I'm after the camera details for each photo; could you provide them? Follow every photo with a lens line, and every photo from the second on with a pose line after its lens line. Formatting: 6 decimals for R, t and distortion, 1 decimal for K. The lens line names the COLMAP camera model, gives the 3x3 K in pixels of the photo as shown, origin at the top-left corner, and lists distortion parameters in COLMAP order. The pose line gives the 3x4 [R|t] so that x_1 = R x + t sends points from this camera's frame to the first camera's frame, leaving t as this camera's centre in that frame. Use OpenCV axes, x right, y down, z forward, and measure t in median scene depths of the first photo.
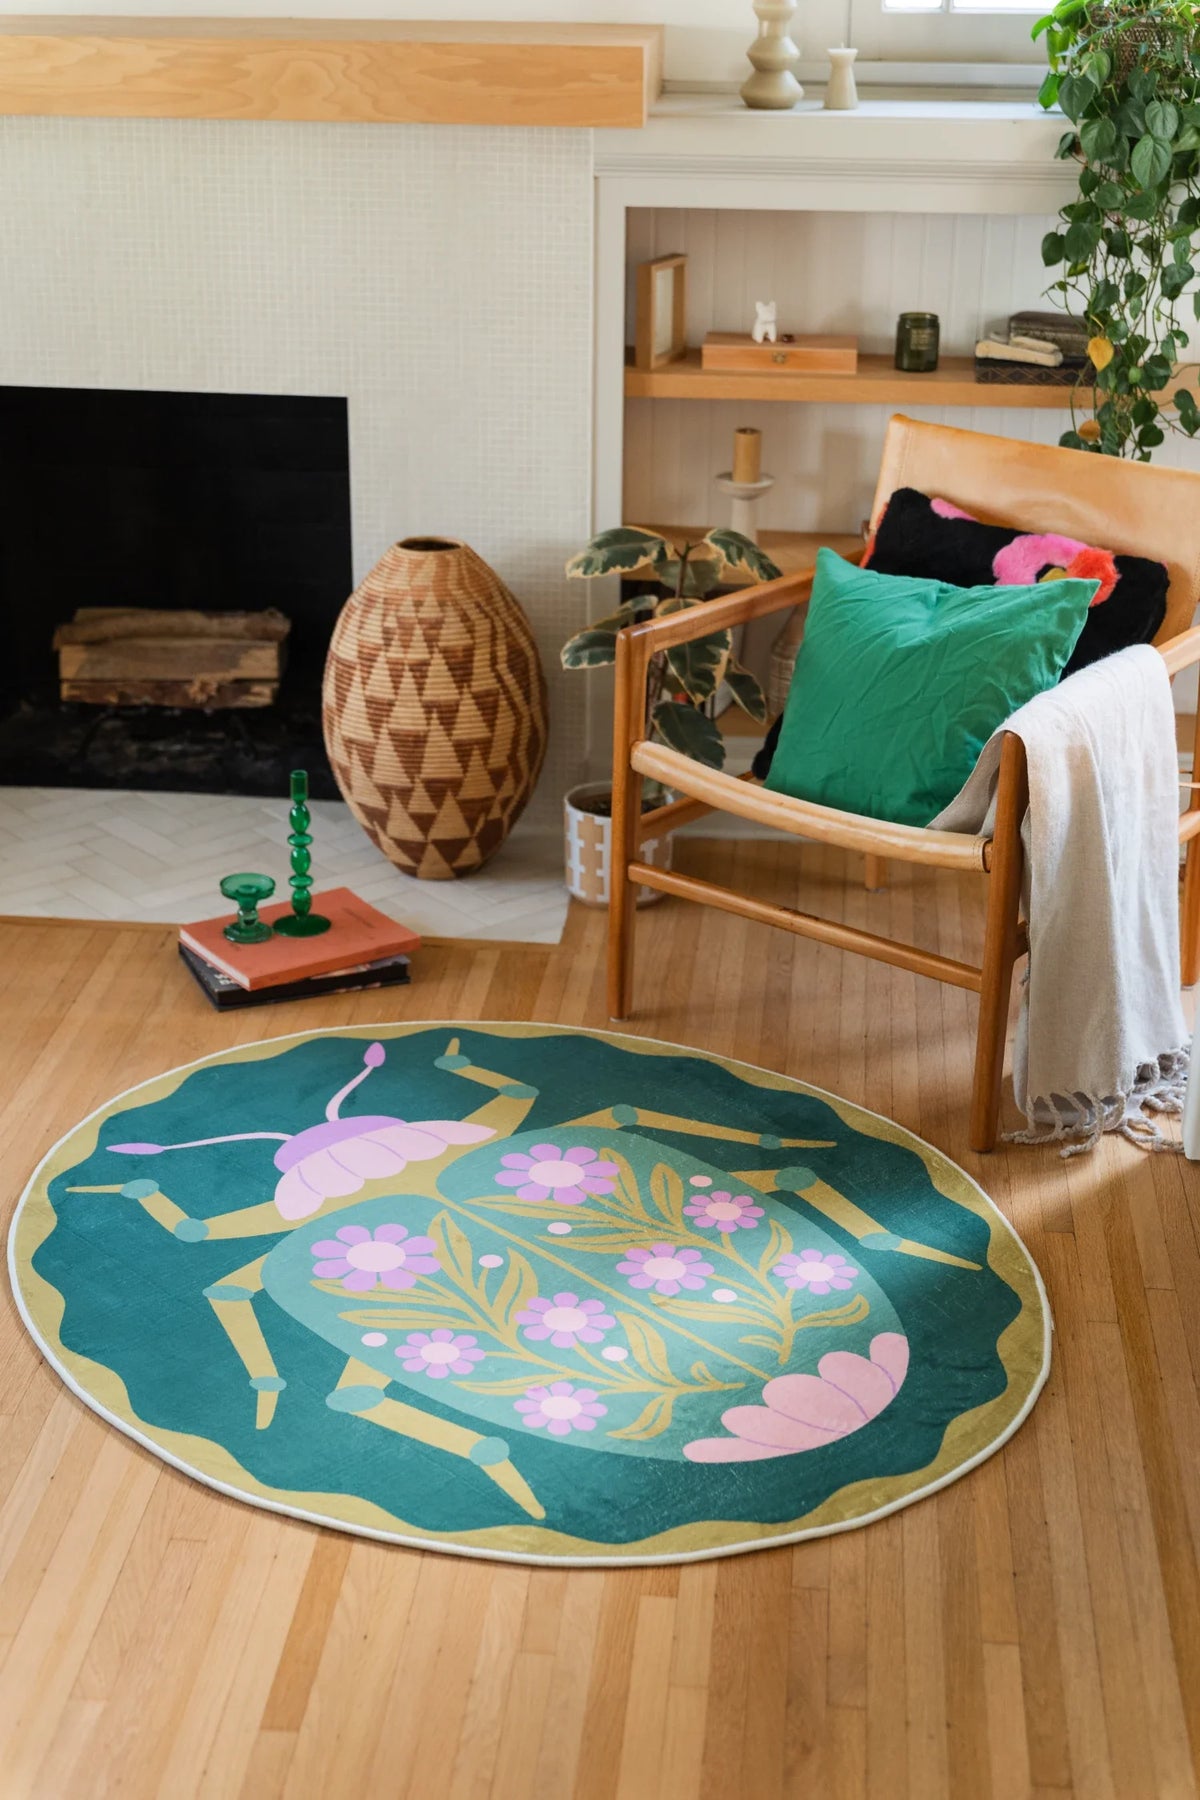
lens RADIAL K [[2622.9, 0, 578.3], [0, 2622.9, 898.3], [0, 0, 1]] dist [-0.009998, 0.000000]
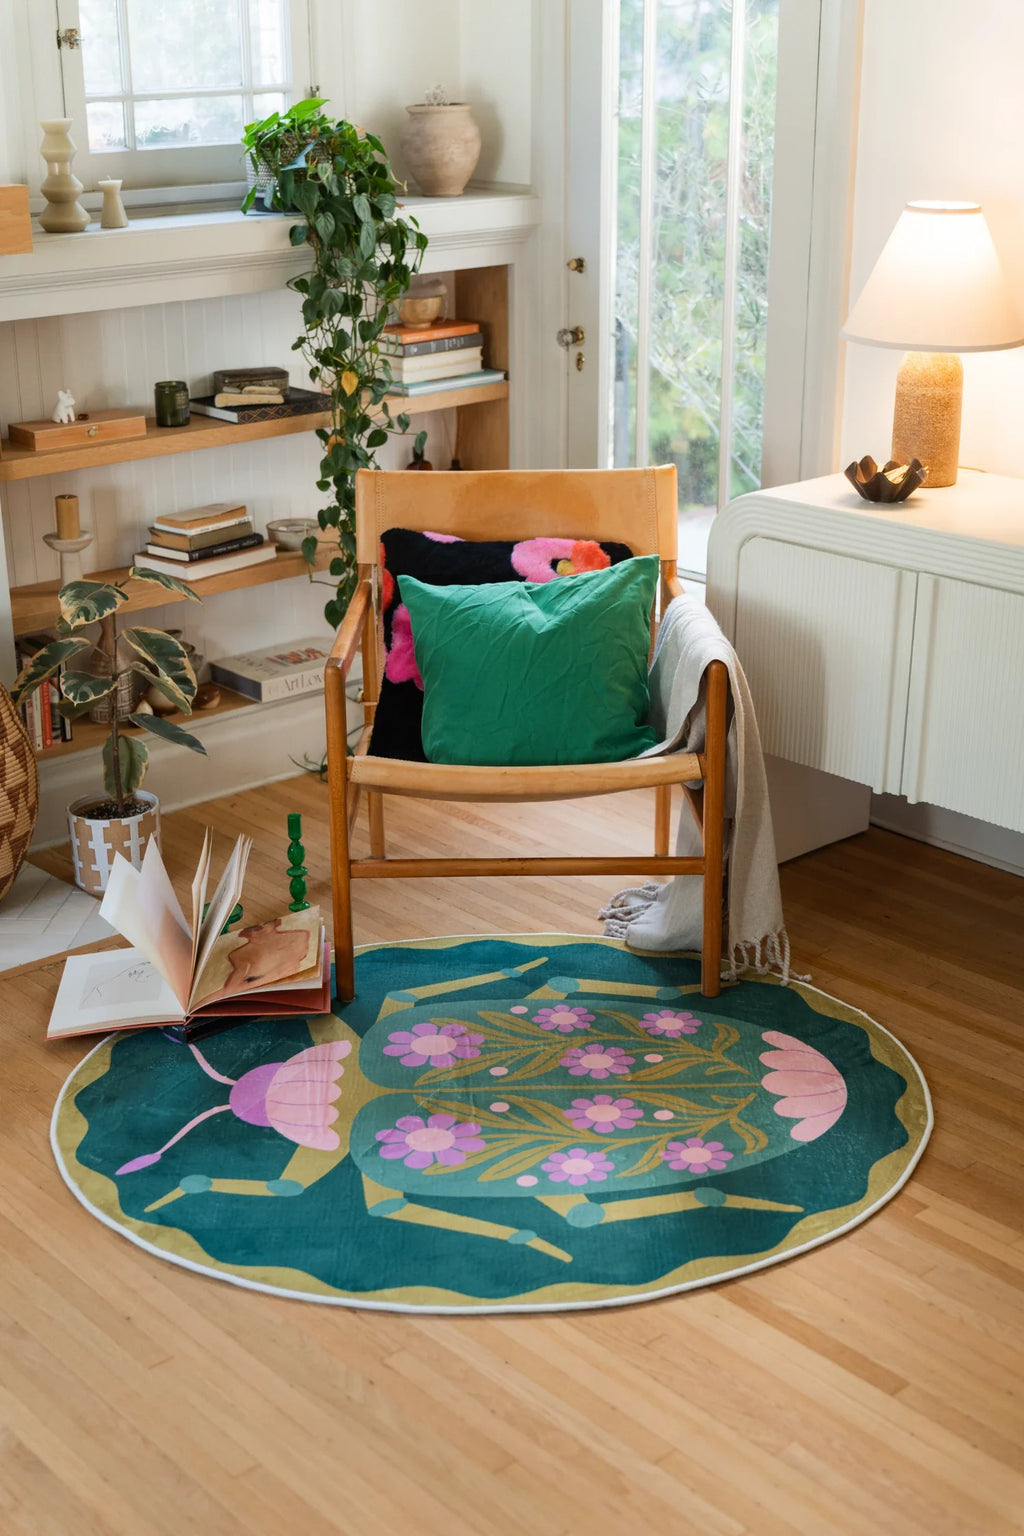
lens RADIAL K [[2062.7, 0, 502.3], [0, 2062.7, 762.1], [0, 0, 1]] dist [-0.007520, 0.000000]
pose [[0.685558, -0.262687, 0.678974, -0.556845], [0.305577, 0.950330, 0.059131, -0.064309], [-0.660782, 0.166941, 0.731777, 0.212801]]
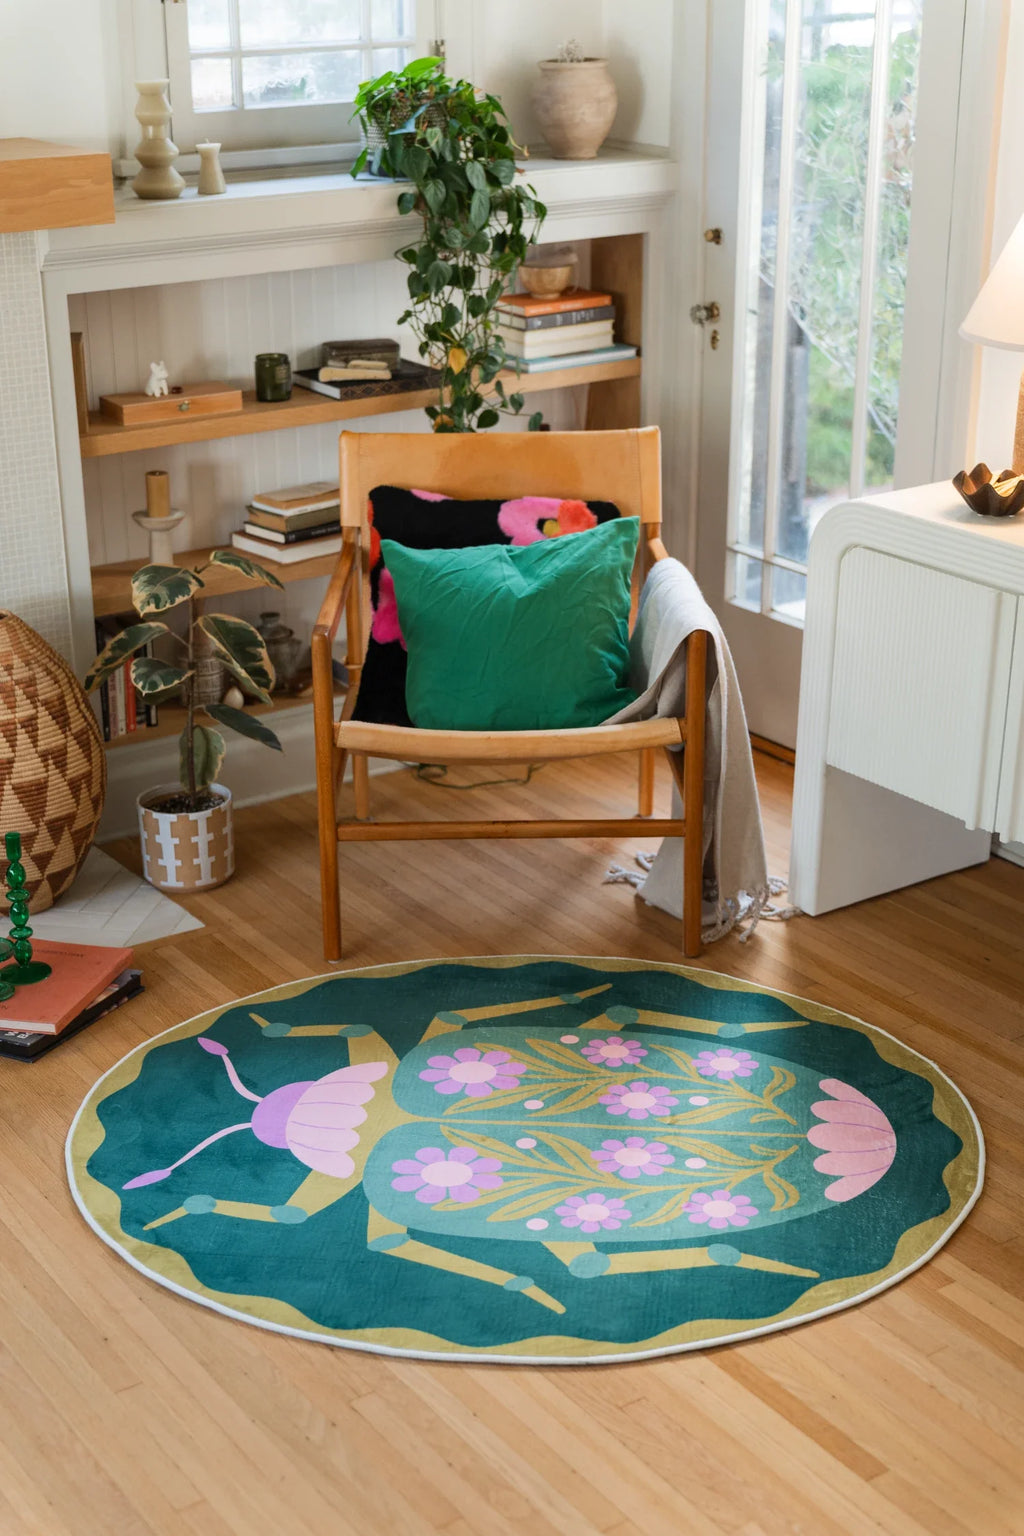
lens RADIAL K [[2238.2, 0, 509.1], [0, 2238.2, 795.8], [0, 0, 1]] dist [-0.009998, 0.000000]
pose [[0.767624, -0.250471, 0.589931, -0.510530], [0.268484, 0.961484, 0.058869, -0.064937], [-0.581954, 0.113198, 0.805305, 0.137967]]
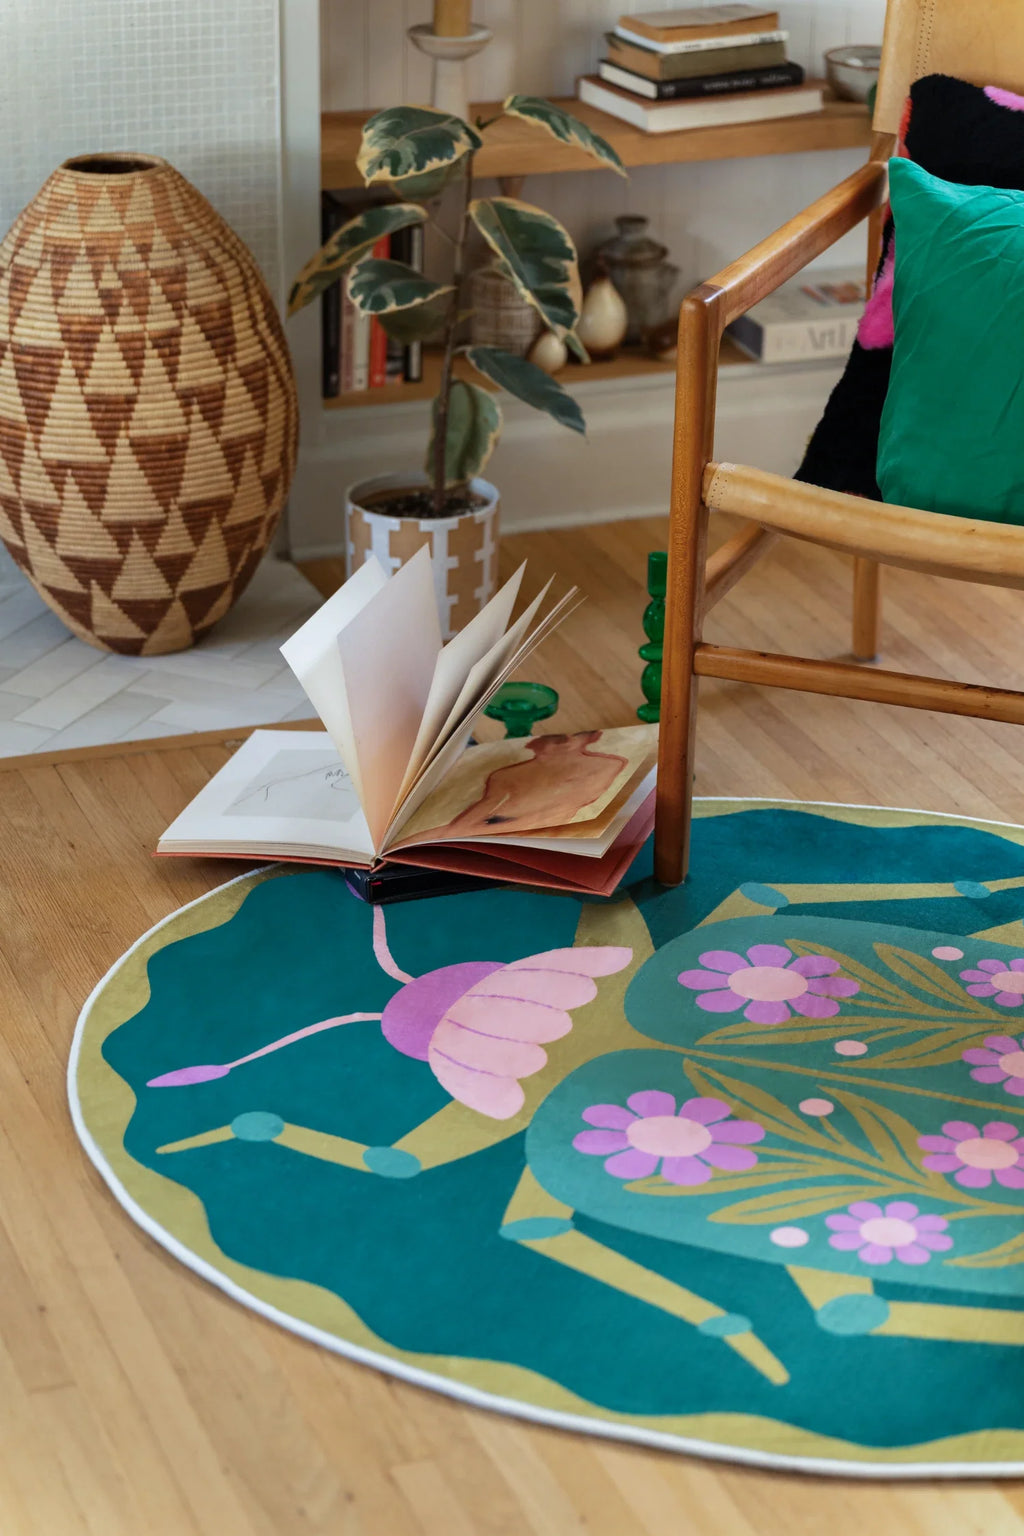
lens RADIAL K [[3600.6, 0, 495.6], [0, 3600.6, 777.1], [0, 0, 1]] dist [0.013945, 0.000000]
pose [[0.899713, -0.177399, 0.398805, -0.411105], [0.168053, 0.984035, 0.058594, -0.018321], [-0.402832, 0.014303, 0.915162, 0.118086]]
